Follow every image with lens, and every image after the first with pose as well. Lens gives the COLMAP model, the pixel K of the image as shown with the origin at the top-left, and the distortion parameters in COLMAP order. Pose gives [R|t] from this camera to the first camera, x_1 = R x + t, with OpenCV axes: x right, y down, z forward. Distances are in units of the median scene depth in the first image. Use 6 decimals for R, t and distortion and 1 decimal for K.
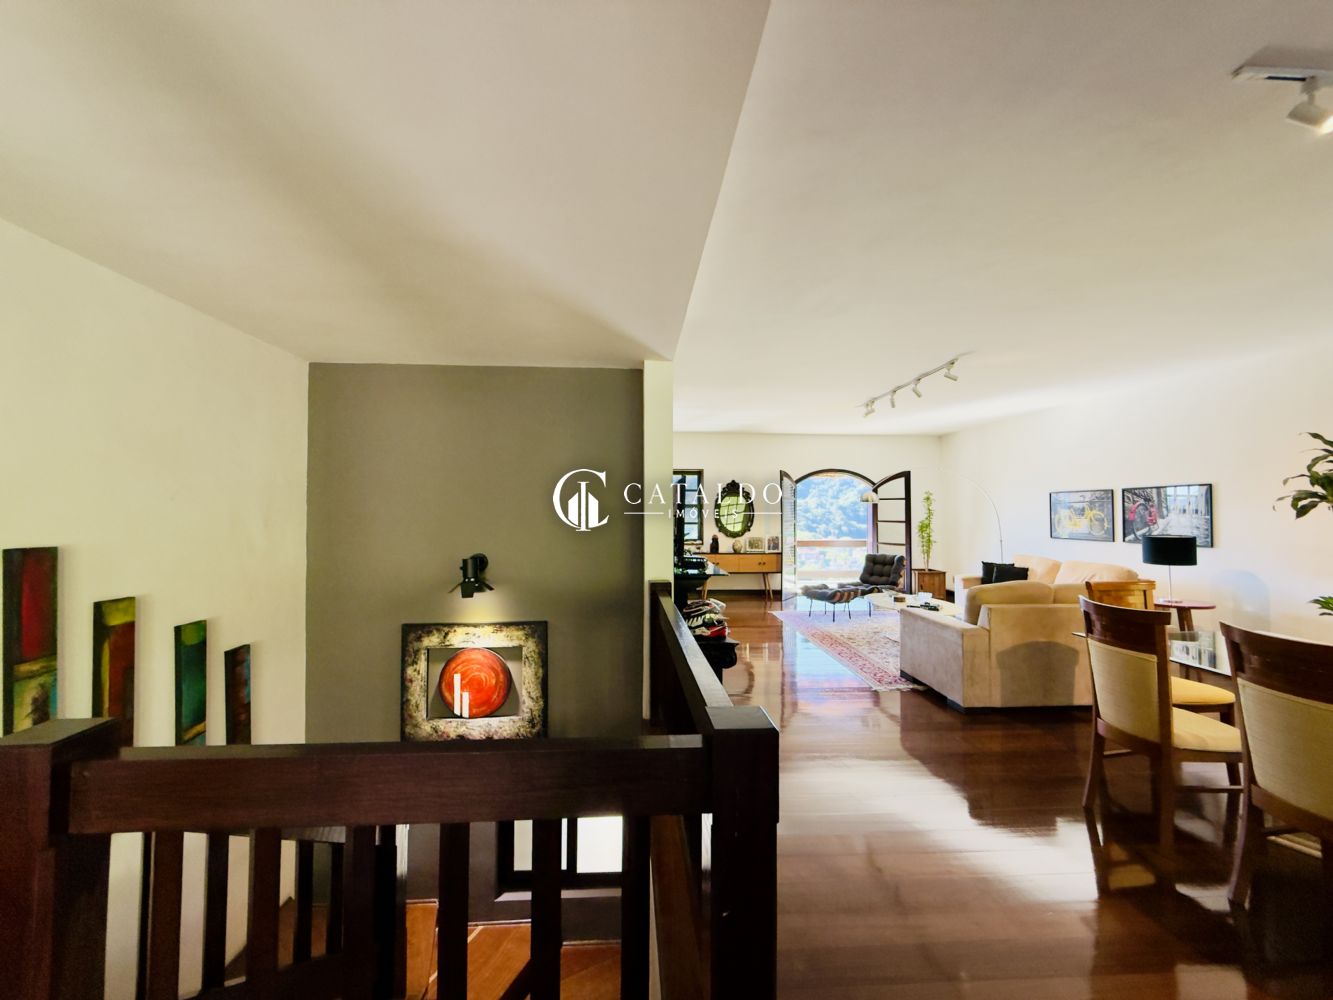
lens RADIAL K [[531.2, 0, 663.1], [0, 531.2, 501.1], [0, 0, 1]] dist [0.000230, -0.000424]
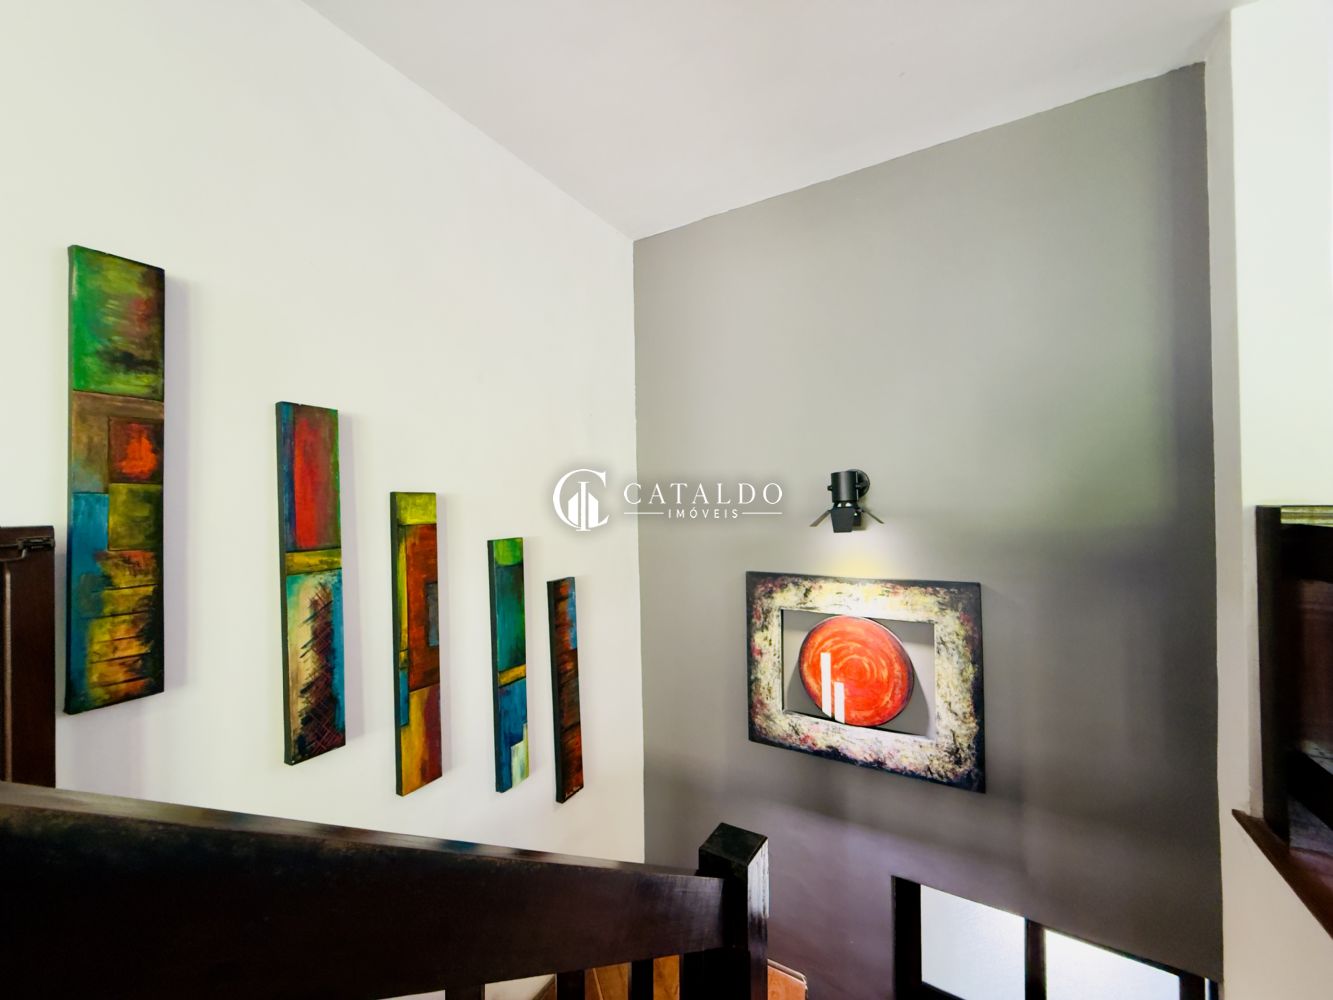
lens RADIAL K [[531.2, 0, 663.4], [0, 531.2, 503.8], [0, 0, 1]] dist [0.000230, -0.000424]
pose [[0.822020, -0.011608, -0.569340, -0.177614], [0.027852, 0.999415, 0.019836, 0.123880], [0.568777, -0.032162, 0.821863, 0.355583]]
